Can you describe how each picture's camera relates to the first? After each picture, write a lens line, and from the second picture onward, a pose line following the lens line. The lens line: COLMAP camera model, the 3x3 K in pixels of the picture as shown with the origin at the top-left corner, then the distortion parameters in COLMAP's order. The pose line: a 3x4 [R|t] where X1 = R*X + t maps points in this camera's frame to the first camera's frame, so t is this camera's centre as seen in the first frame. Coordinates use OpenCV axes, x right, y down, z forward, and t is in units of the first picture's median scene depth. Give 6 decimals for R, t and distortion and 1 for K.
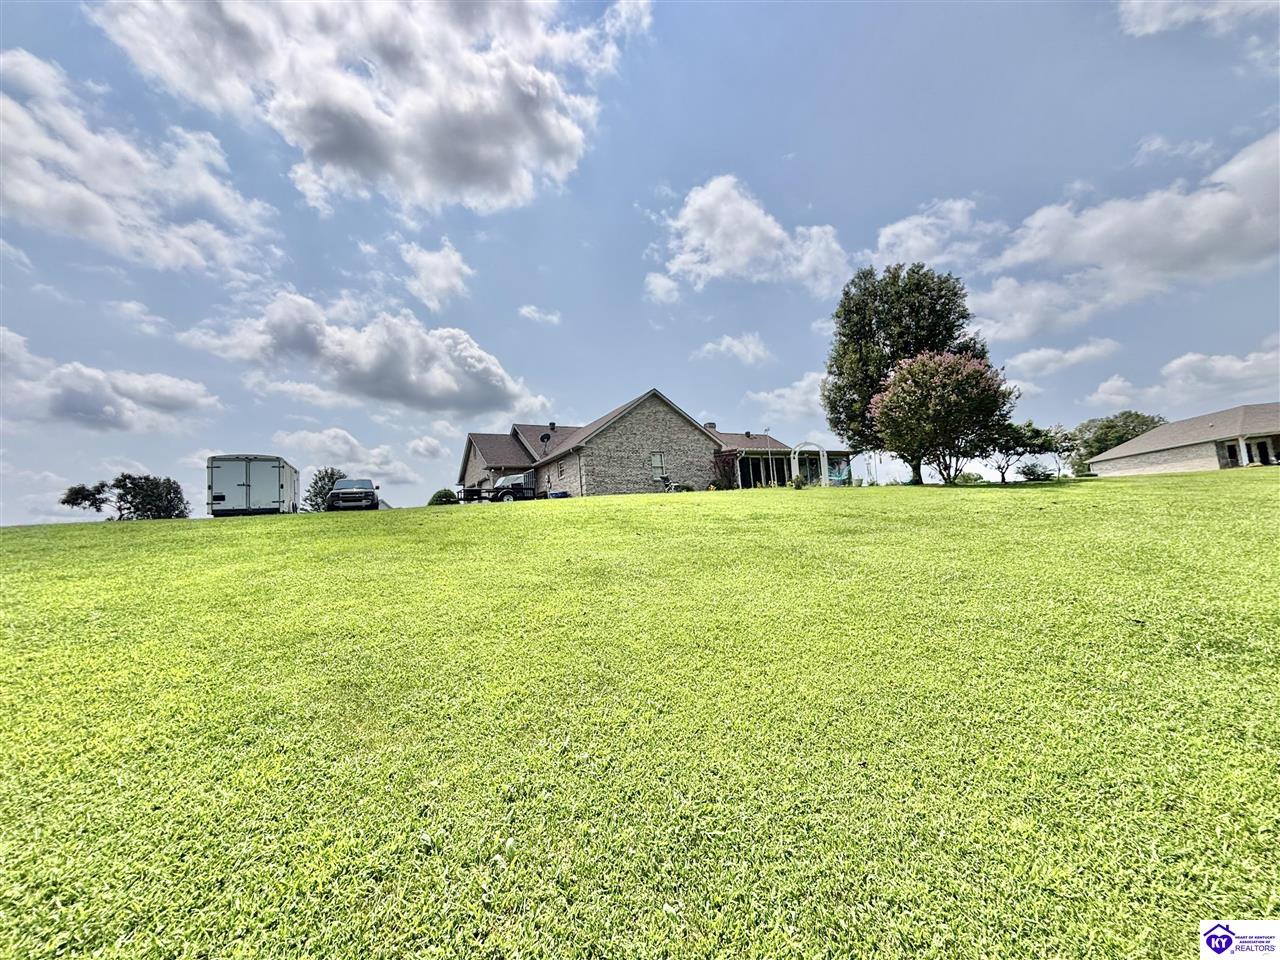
lens RADIAL K [[517.3, 0, 640.0], [0, 517.3, 480.0], [0, 0, 1]] dist [0.001116, 0.000053]
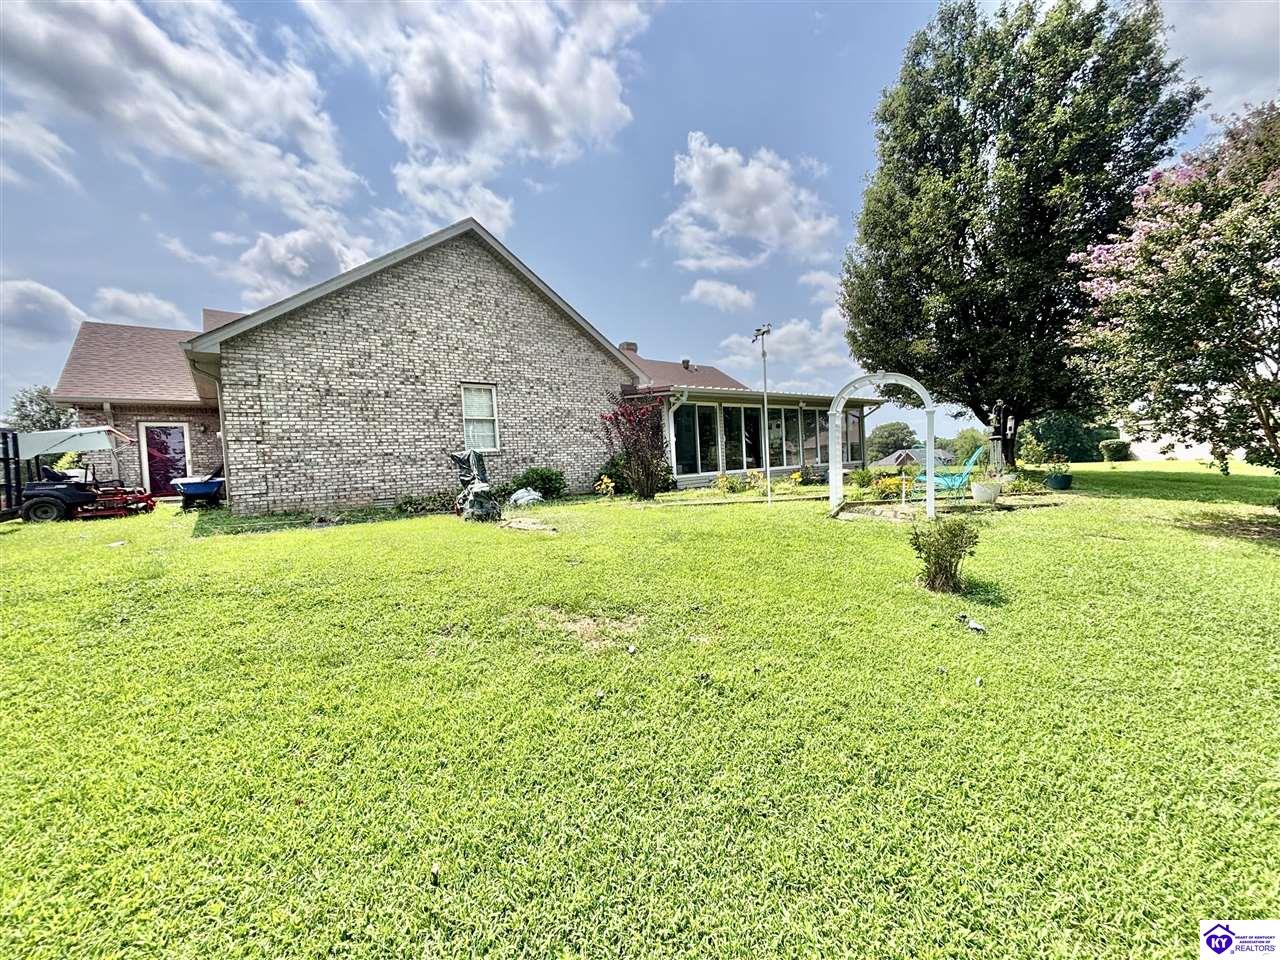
lens RADIAL K [[517.3, 0, 640.0], [0, 517.3, 480.0], [0, 0, 1]] dist [0.001116, 0.000053]
pose [[0.989761, 0.021490, 0.141108, 0.097781], [-0.038483, 0.992169, 0.118828, -0.030568], [-0.137450, -0.123041, 0.982837, 0.545881]]
